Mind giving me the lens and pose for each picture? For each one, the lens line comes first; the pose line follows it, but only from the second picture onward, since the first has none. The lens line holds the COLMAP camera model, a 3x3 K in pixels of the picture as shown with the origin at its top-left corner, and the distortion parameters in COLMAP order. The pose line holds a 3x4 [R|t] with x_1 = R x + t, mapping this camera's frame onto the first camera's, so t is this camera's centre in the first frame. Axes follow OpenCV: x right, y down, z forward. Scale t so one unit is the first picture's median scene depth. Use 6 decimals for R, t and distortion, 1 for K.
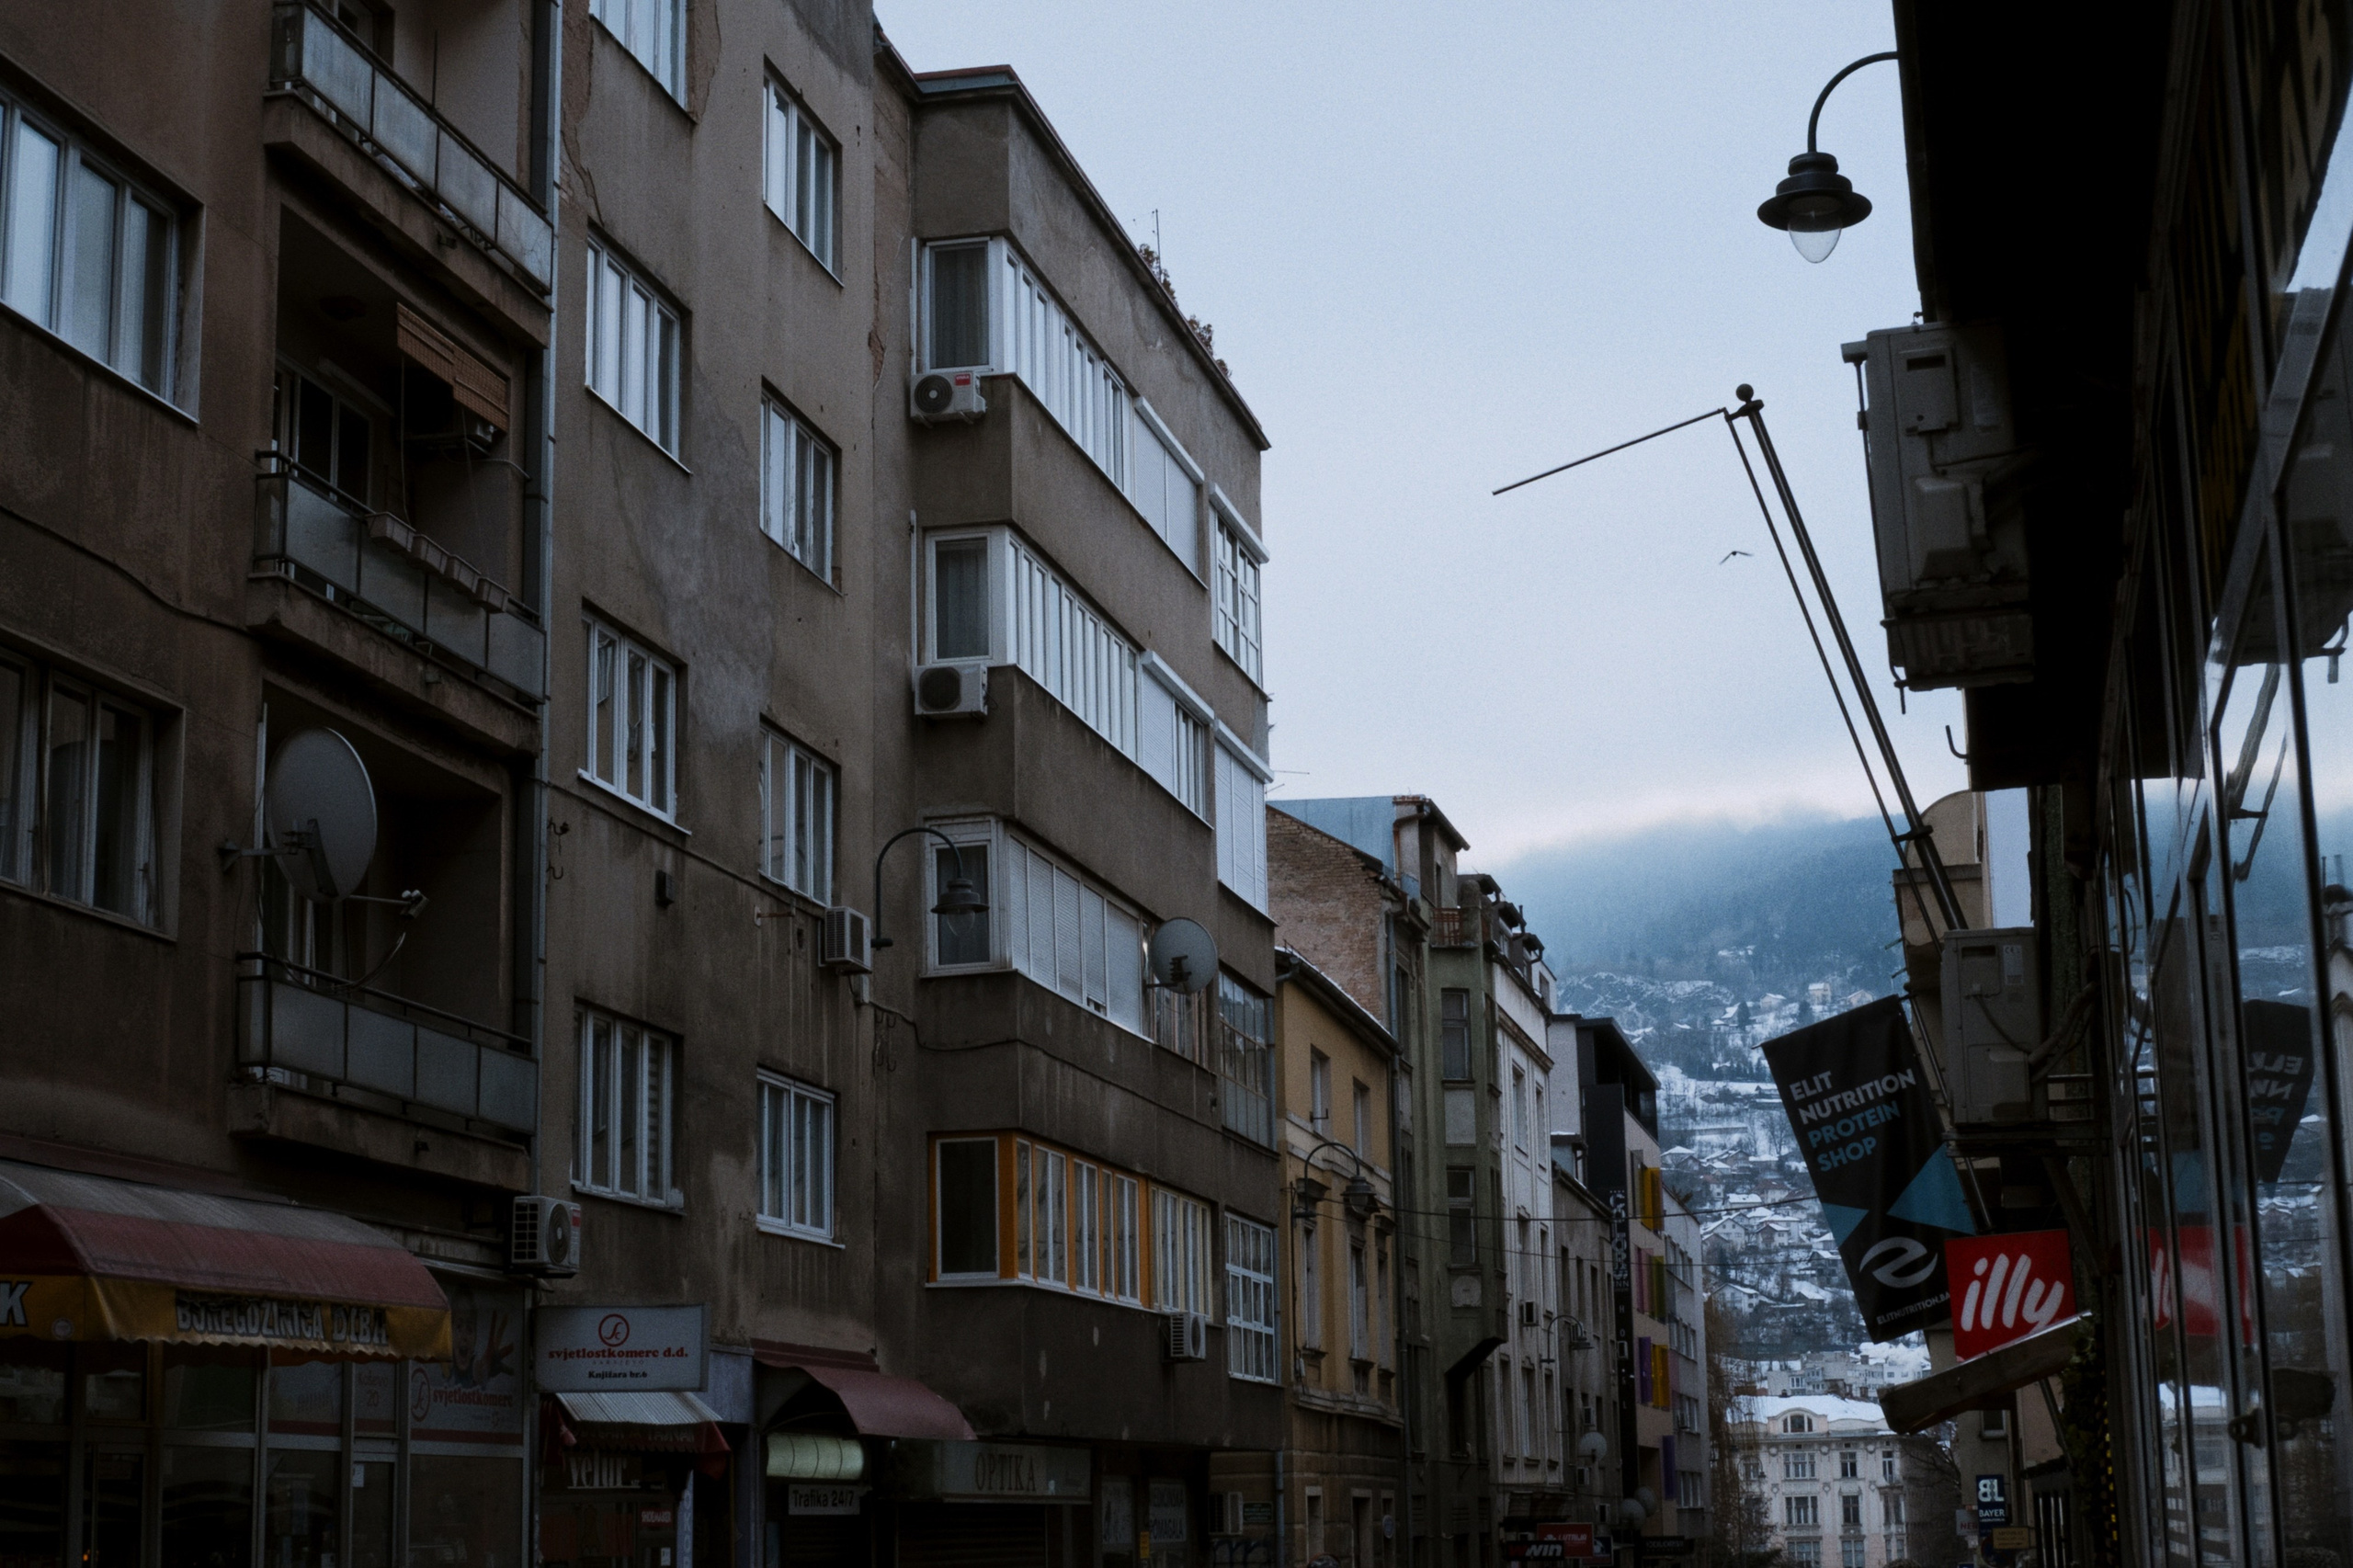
lens RADIAL K [[3652.8, 0, 1176.5], [0, 3652.8, 784.0], [0, 0, 1]] dist [-0.011138, 0.002568]
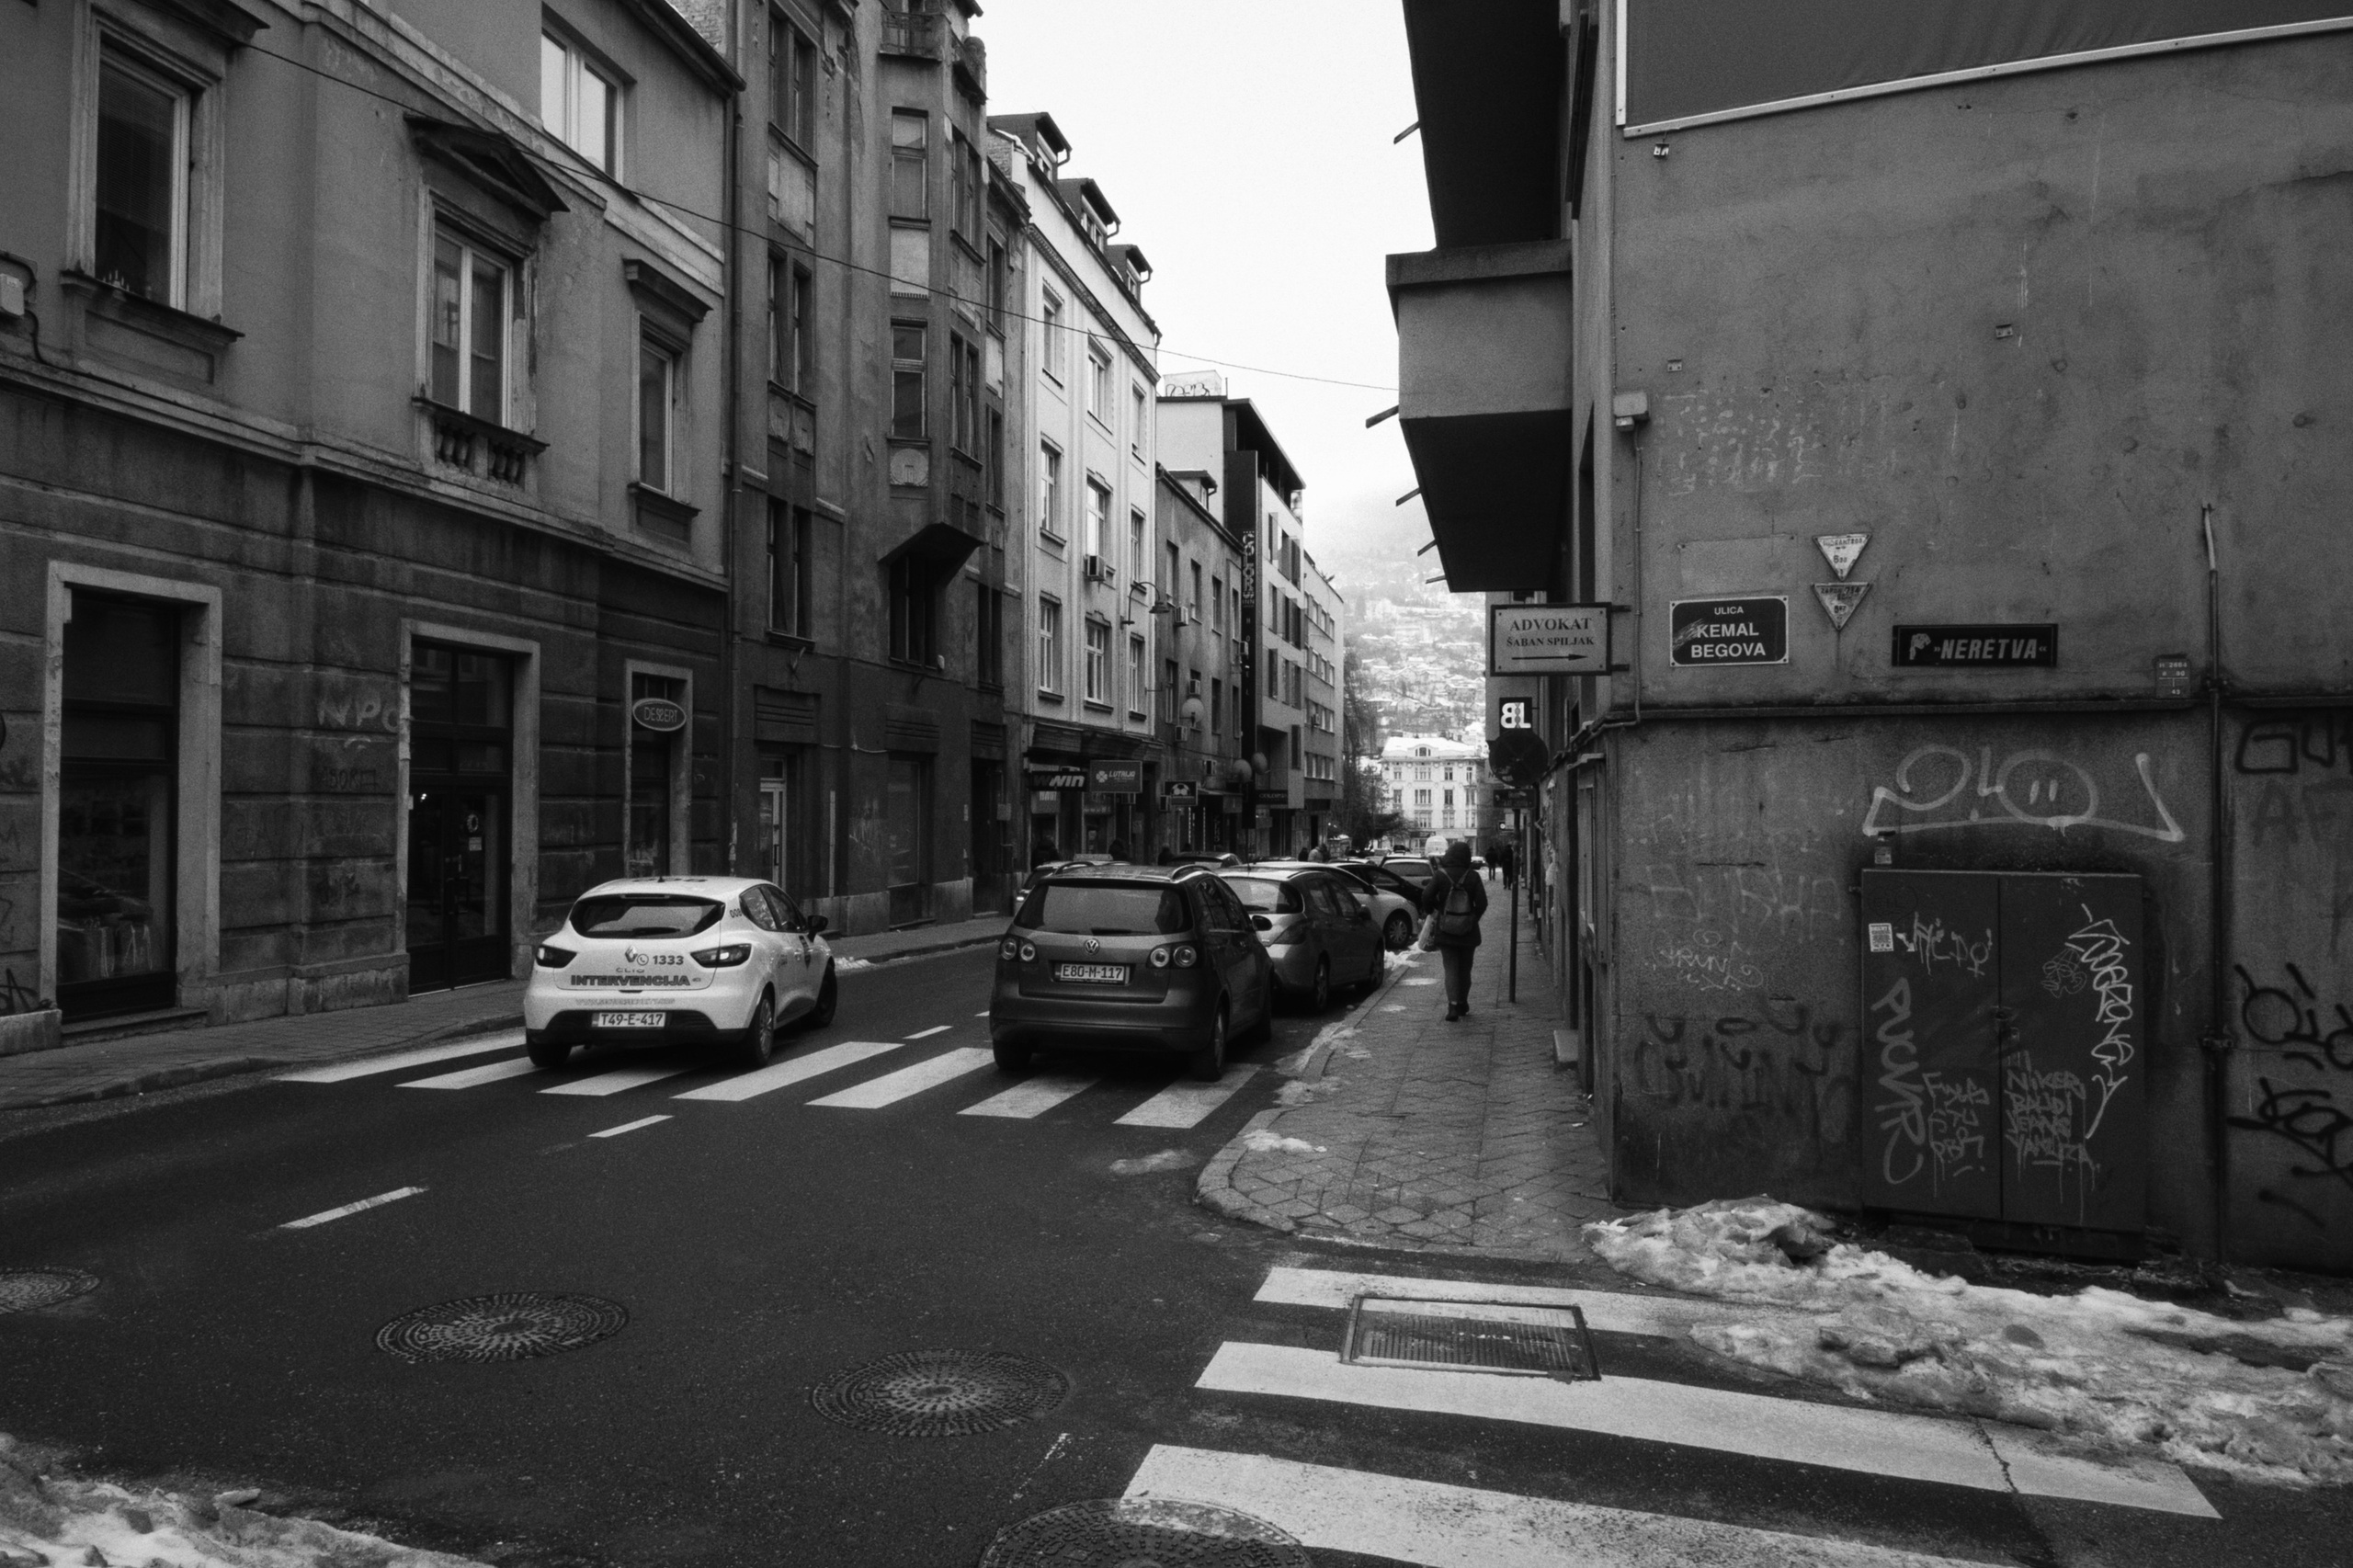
lens RADIAL K [[1670.9, 0, 1176.5], [0, 1670.9, 784.0], [0, 0, 1]] dist [0.005151, 0.001021]
pose [[0.999763, 0.018811, 0.010917, 0.109524], [-0.020515, 0.982336, 0.185997, 0.109057], [-0.007226, -0.186177, 0.982490, 0.480323]]
